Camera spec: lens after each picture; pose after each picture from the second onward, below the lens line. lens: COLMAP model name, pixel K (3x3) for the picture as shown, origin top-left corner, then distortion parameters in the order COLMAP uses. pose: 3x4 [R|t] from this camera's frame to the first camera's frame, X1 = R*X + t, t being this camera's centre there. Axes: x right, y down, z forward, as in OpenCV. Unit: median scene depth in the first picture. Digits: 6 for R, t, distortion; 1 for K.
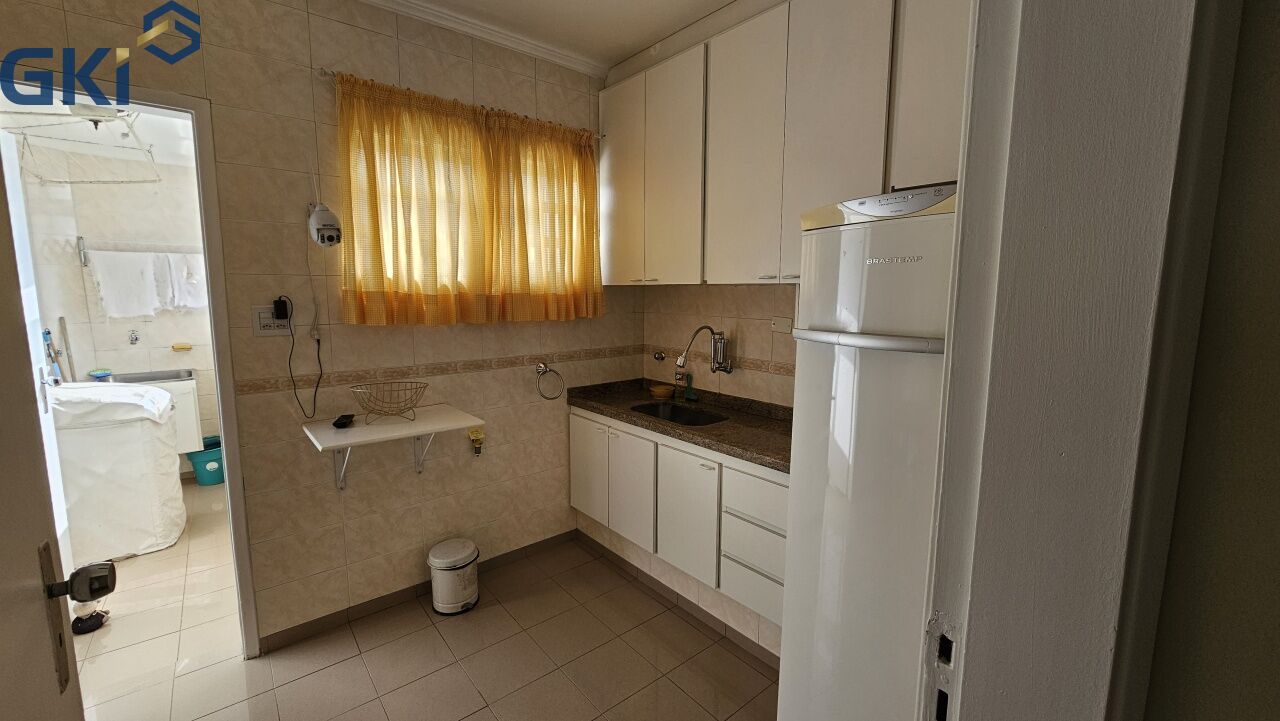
lens RADIAL K [[526.7, 0, 640.0], [0, 526.7, 360.5], [0, 0, 1]] dist [-0.002803, 0.000214]
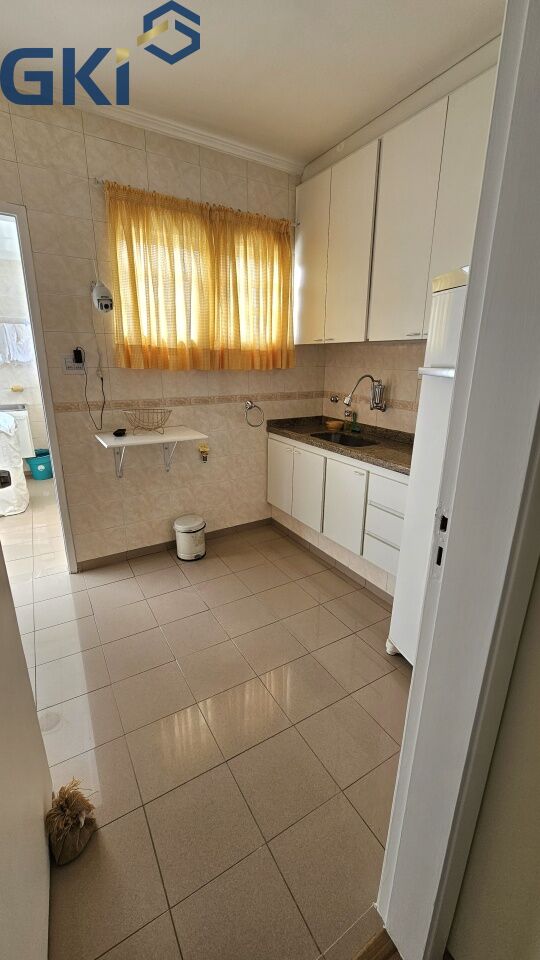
lens RADIAL K [[395.0, 0, 273.7], [0, 395.0, 480.7], [0, 0, 1]] dist [-0.002803, 0.000214]
pose [[0.989481, 0.048982, -0.136120, 0.039409], [-0.025831, 0.985634, 0.166906, 0.042060], [0.142340, -0.161634, 0.976532, -0.072710]]
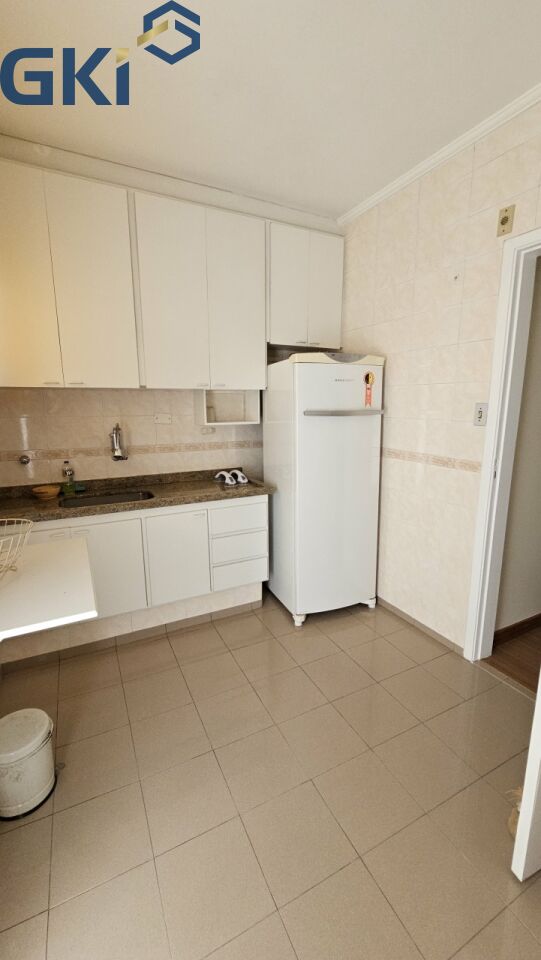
lens RADIAL K [[395.0, 0, 274.2], [0, 395.0, 480.7], [0, 0, 1]] dist [-0.002803, 0.000214]
pose [[0.215594, -0.191786, 0.957464, -0.747815], [0.134306, 0.977028, 0.165463, -0.038987], [-0.967203, 0.092920, 0.236400, 0.460739]]
